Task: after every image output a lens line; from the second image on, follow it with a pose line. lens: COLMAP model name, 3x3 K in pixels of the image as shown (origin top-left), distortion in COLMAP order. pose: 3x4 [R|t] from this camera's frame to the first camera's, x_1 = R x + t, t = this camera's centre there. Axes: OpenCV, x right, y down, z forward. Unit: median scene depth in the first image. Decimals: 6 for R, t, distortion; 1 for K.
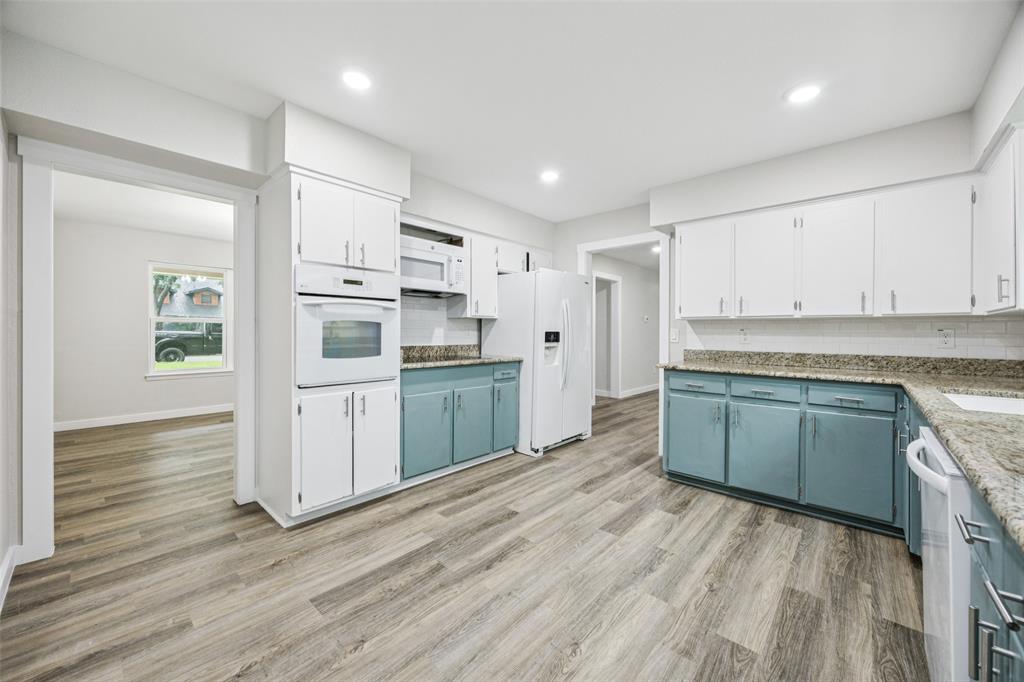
lens RADIAL K [[395.0, 0, 508.9], [0, 395.0, 334.6], [0, 0, 1]] dist [-0.001307, 0.000282]
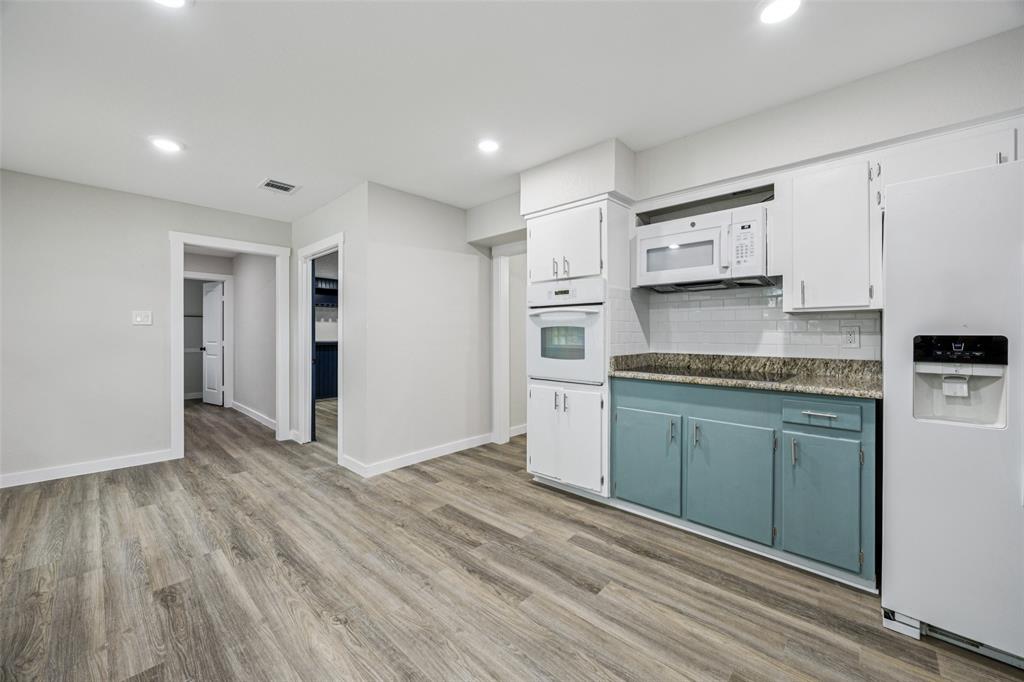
lens RADIAL K [[395.0, 0, 509.1], [0, 395.0, 337.4], [0, 0, 1]] dist [-0.001307, 0.000282]
pose [[-0.016651, 0.001336, -0.999860, 0.701247], [-0.008503, 0.999963, 0.001477, -0.003542], [0.999825, 0.008527, -0.016639, 0.820606]]
